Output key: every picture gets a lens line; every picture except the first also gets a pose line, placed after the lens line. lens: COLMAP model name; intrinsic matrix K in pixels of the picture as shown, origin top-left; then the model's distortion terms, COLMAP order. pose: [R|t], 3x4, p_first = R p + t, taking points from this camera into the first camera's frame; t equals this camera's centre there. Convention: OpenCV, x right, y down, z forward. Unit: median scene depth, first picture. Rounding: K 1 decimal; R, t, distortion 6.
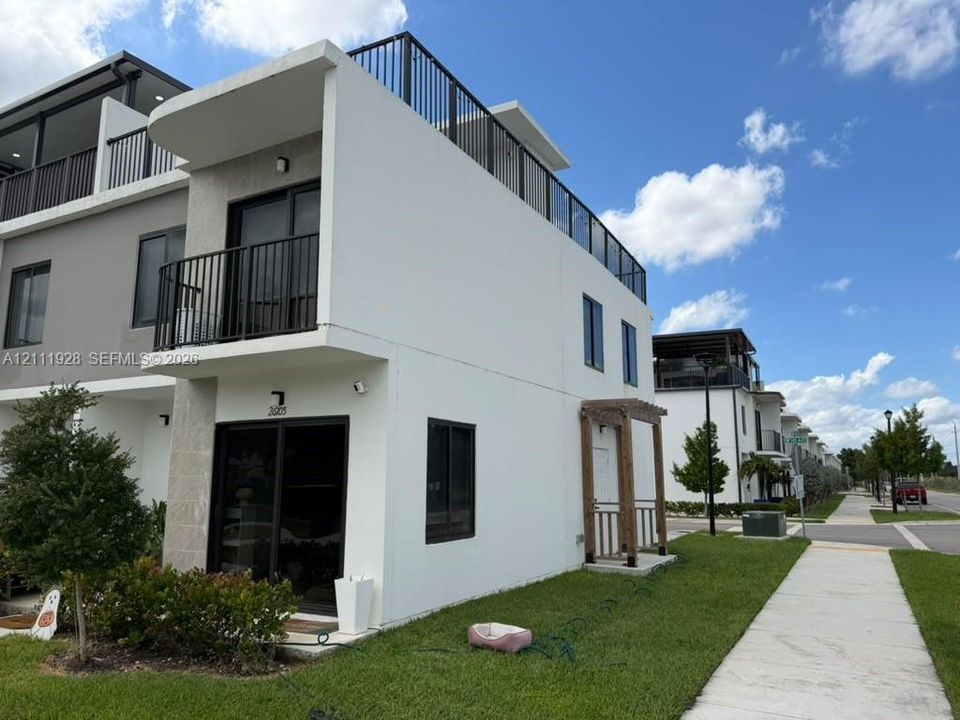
lens RADIAL K [[674.8, 0, 470.9], [0, 674.8, 358.1], [0, 0, 1]] dist [0.006485, -0.001055]
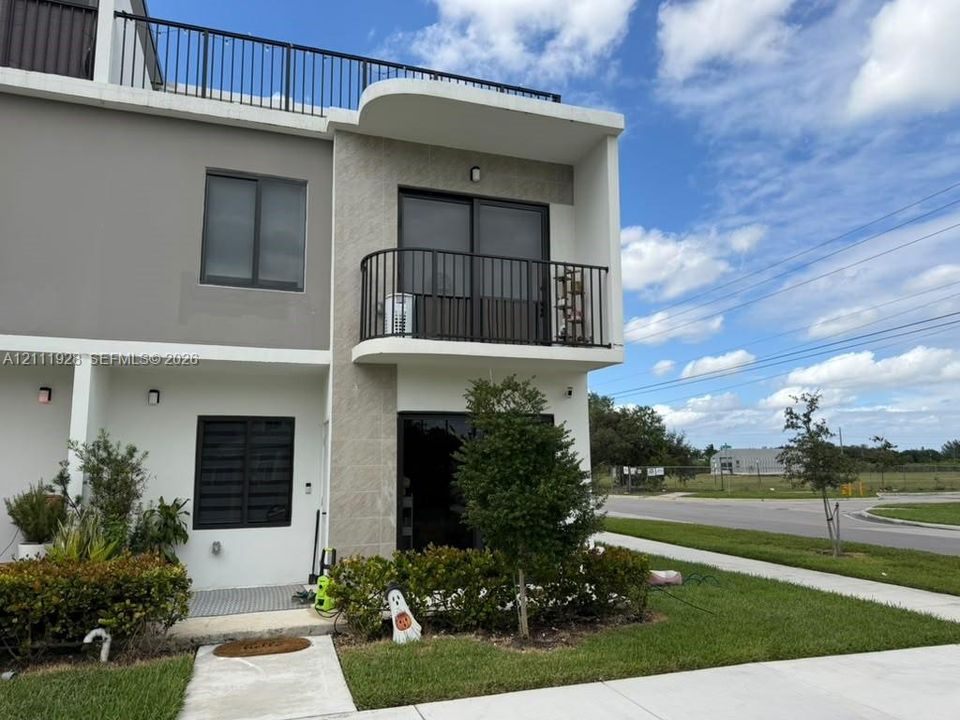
lens RADIAL K [[656.6, 0, 480.0], [0, 656.6, 360.0], [0, 0, 1]] dist [-0.002488, -0.002547]
pose [[0.675511, 0.096890, 0.730956, -0.992679], [-0.115772, 0.992970, -0.024629, 0.030756], [-0.728204, -0.067987, 0.681980, 0.263113]]
